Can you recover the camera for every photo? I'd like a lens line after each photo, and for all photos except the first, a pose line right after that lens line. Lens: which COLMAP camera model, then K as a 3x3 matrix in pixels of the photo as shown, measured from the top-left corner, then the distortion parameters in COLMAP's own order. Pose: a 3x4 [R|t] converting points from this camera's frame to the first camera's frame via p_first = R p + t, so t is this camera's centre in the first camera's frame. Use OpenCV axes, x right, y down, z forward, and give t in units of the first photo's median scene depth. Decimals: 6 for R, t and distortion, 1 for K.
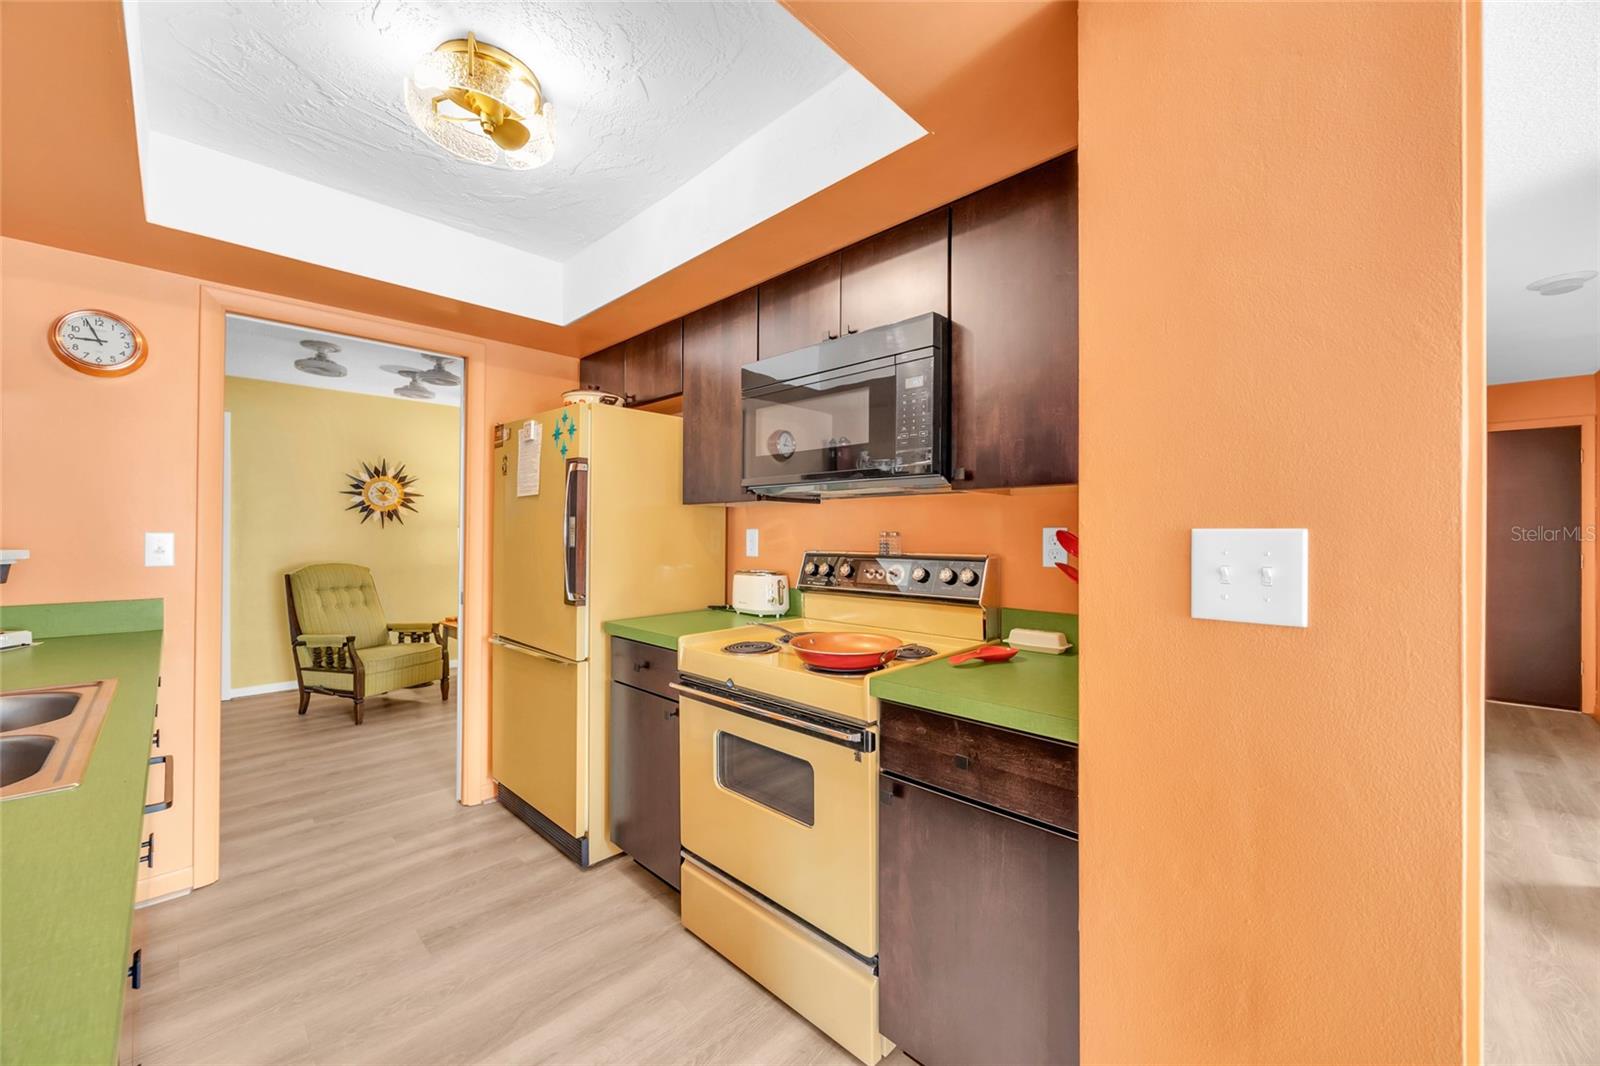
lens RADIAL K [[619.1, 0, 806.0], [0, 619.1, 534.1], [0, 0, 1]] dist [-0.002109, 0.000307]
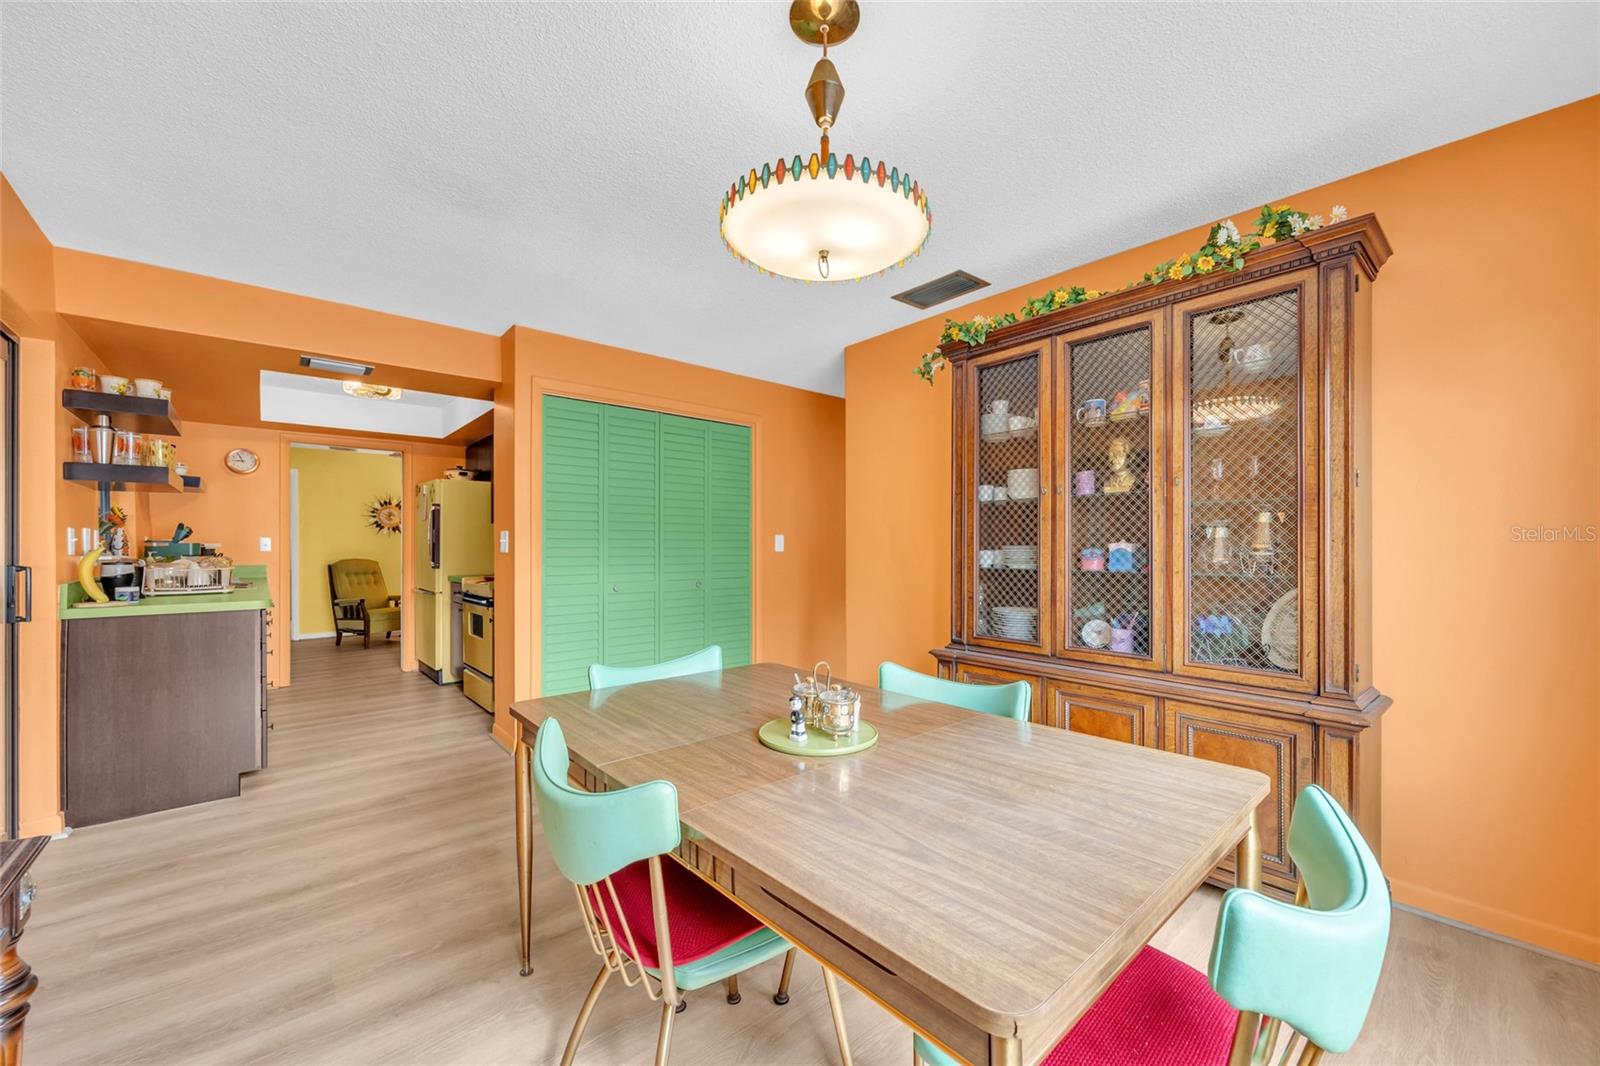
lens RADIAL K [[619.1, 0, 805.1], [0, 619.1, 540.8], [0, 0, 1]] dist [-0.002109, 0.000307]
pose [[0.997116, -0.005104, -0.075725, 0.920930], [0.004441, 0.999950, -0.008926, 0.030905], [0.075767, 0.008564, 0.997089, -0.928024]]
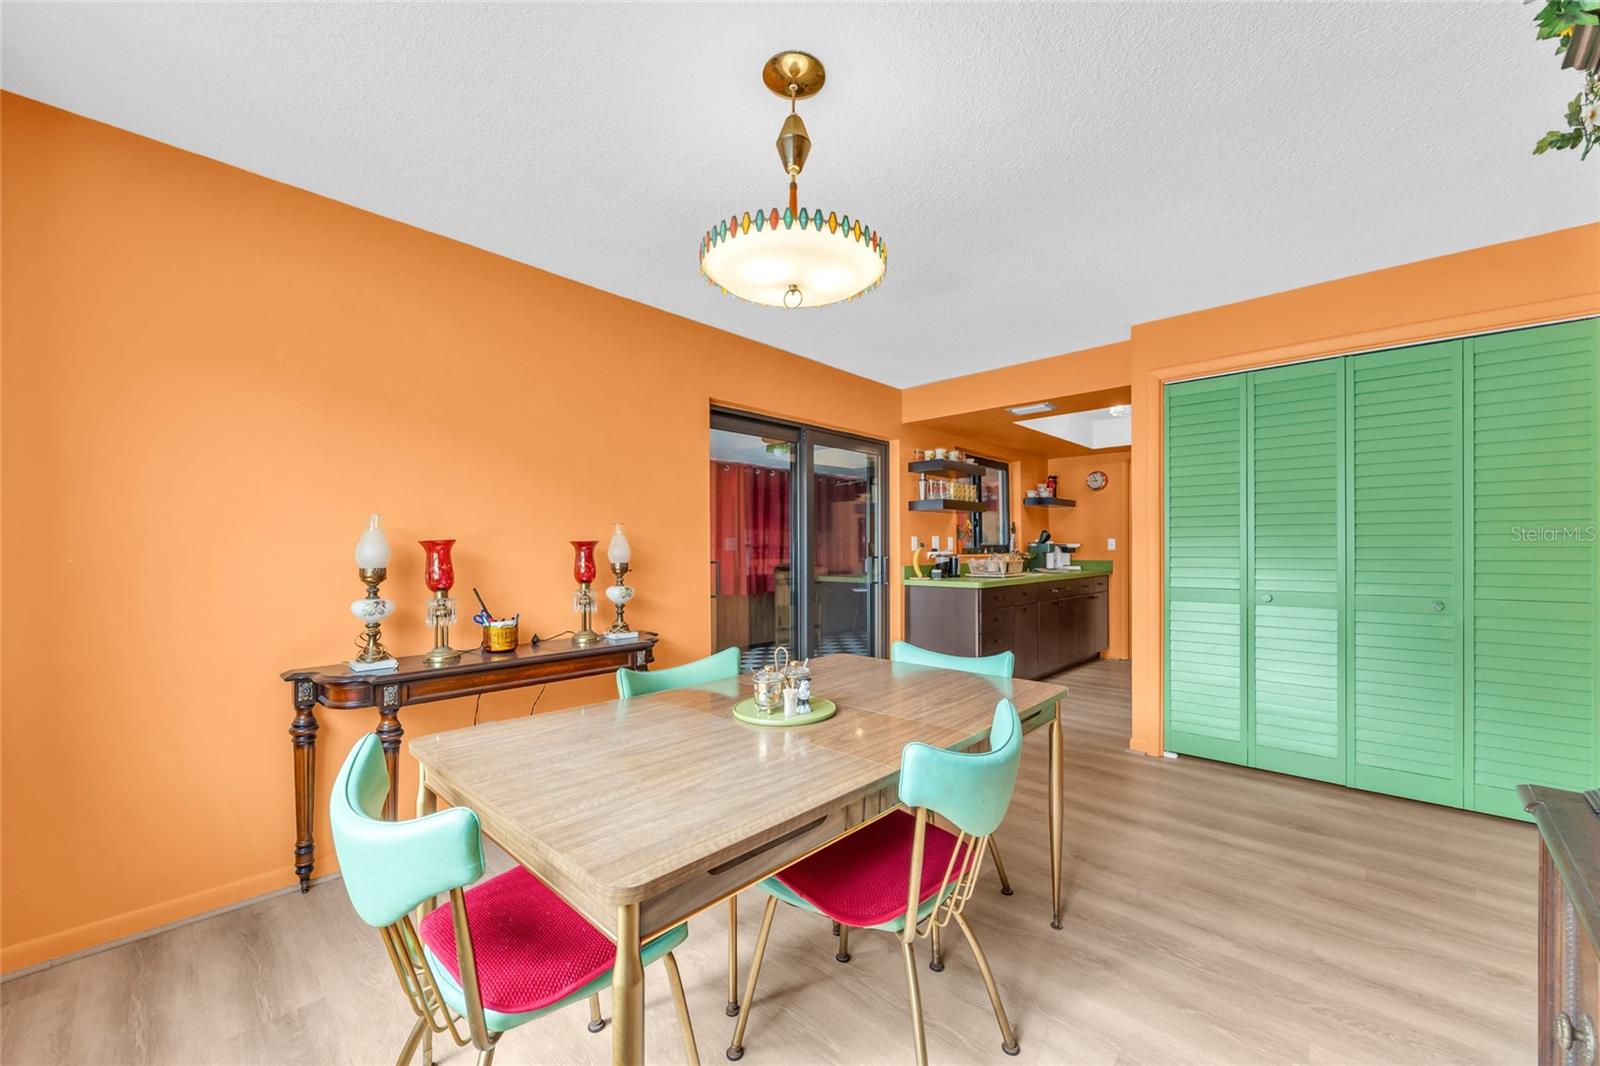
lens RADIAL K [[619.1, 0, 810.2], [0, 619.1, 546.3], [0, 0, 1]] dist [-0.002109, 0.000307]
pose [[0.023130, -0.005060, -0.999720, 1.471412], [0.004443, 0.999978, -0.004958, 0.033121], [0.999723, -0.004327, 0.023152, -0.416113]]
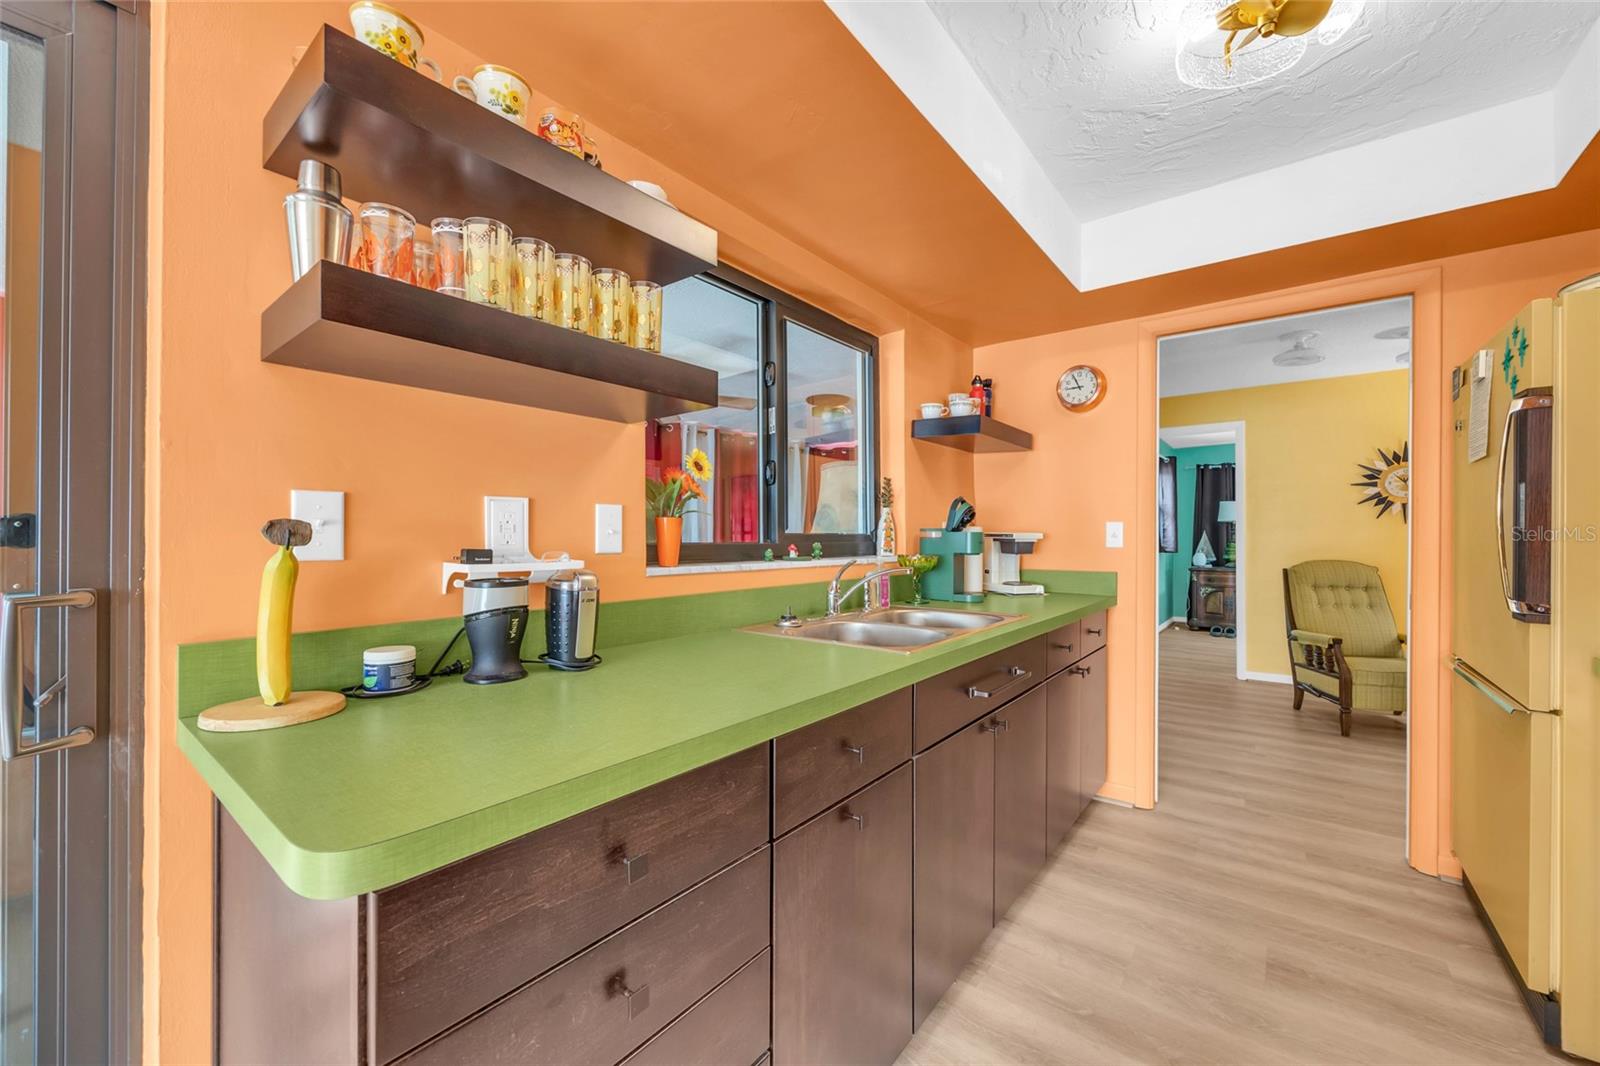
lens RADIAL K [[619.1, 0, 798.6], [0, 619.1, 536.2], [0, 0, 1]] dist [-0.002109, 0.000307]
pose [[0.101402, -0.001907, -0.994844, 0.145003], [-0.003419, 0.999992, -0.002265, 0.025056], [0.994840, 0.003631, 0.101394, 0.149235]]
